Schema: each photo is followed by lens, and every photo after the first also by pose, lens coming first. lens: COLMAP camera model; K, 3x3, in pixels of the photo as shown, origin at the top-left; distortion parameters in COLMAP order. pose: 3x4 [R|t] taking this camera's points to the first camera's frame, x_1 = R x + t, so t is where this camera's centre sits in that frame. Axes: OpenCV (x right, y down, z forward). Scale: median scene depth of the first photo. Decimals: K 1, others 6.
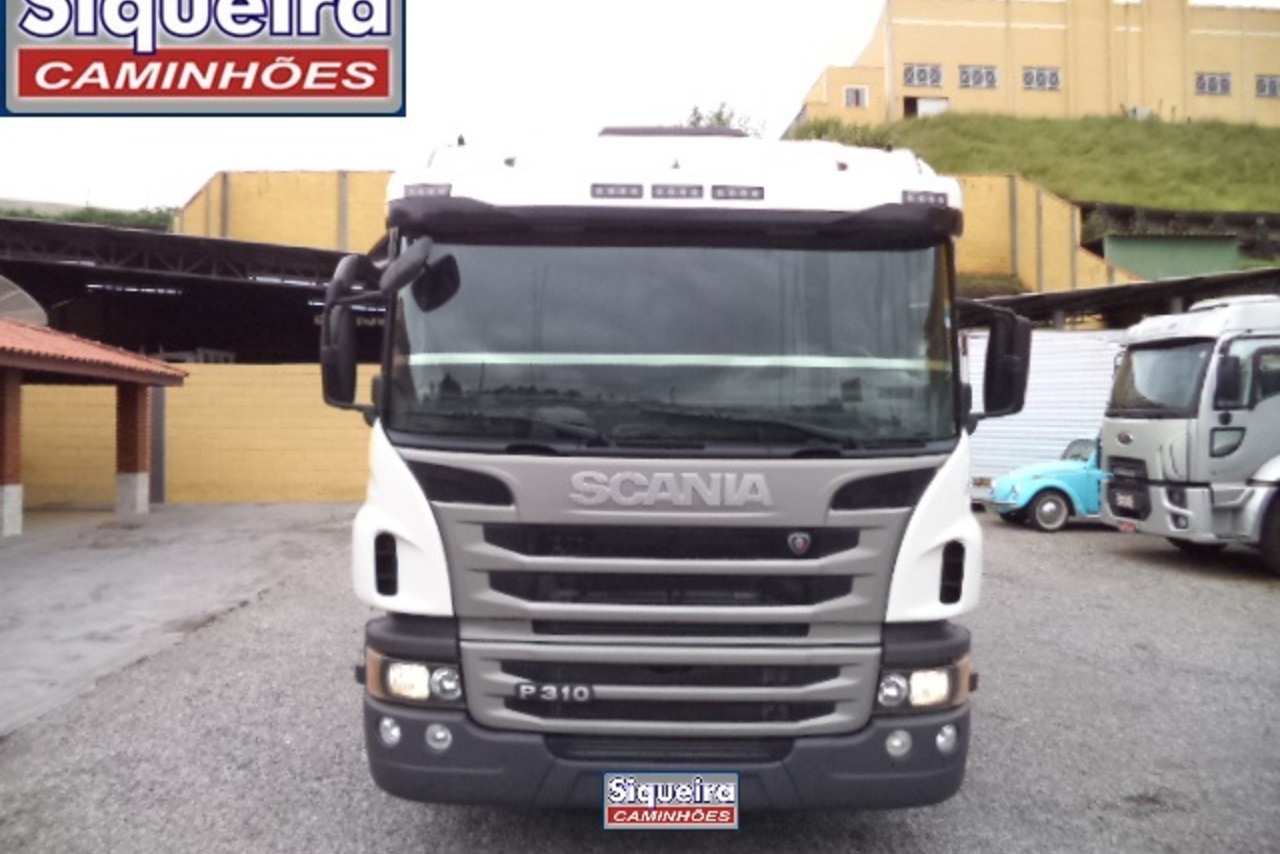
lens RADIAL K [[1018.5, 0, 641.8], [0, 1018.5, 423.6], [0, 0, 1]] dist [-0.030095, 0.000523]
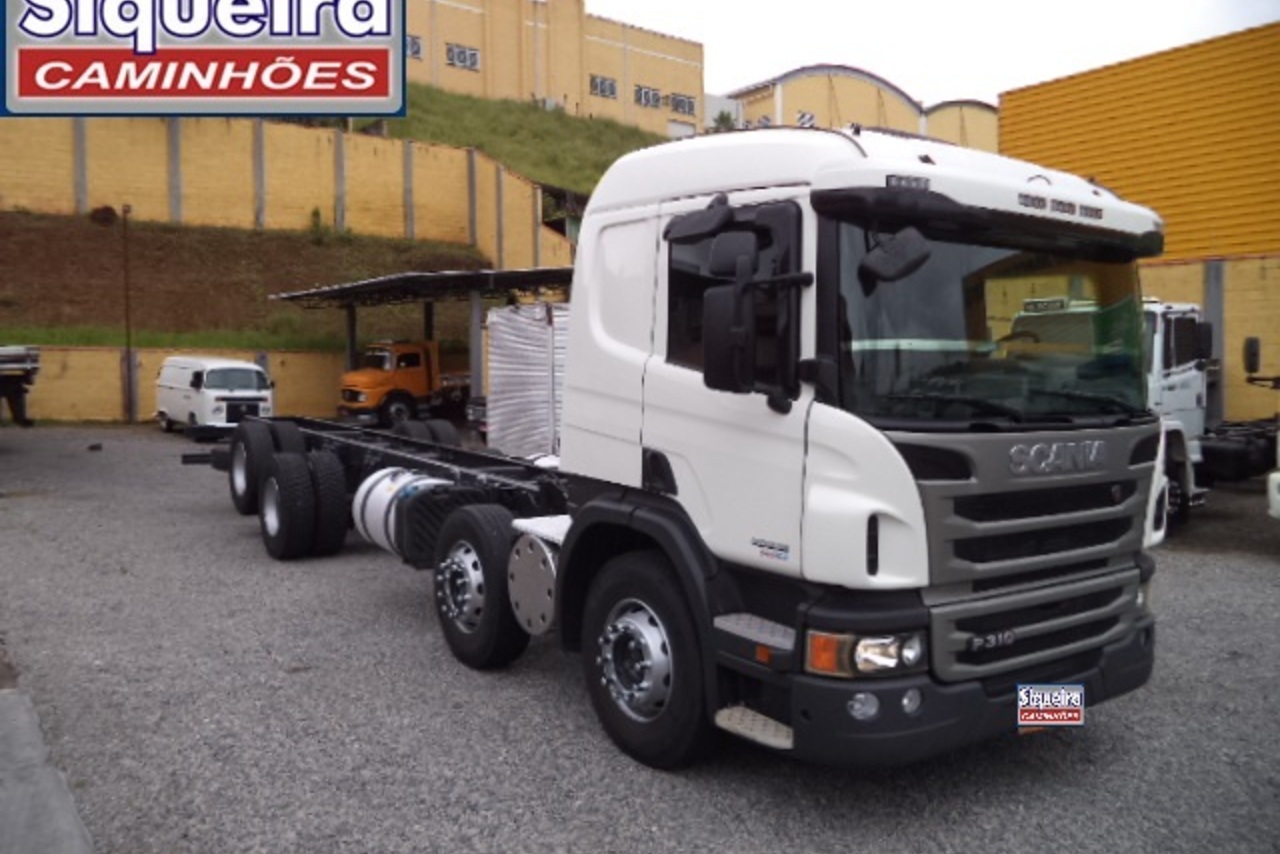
lens RADIAL K [[1004.3, 0, 645.5], [0, 1004.3, 426.6], [0, 0, 1]] dist [0.006657, -0.002354]
pose [[0.814596, -0.037384, 0.578823, -0.980231], [0.012669, 0.998829, 0.046682, -0.030085], [-0.579891, -0.030693, 0.814116, 0.297996]]
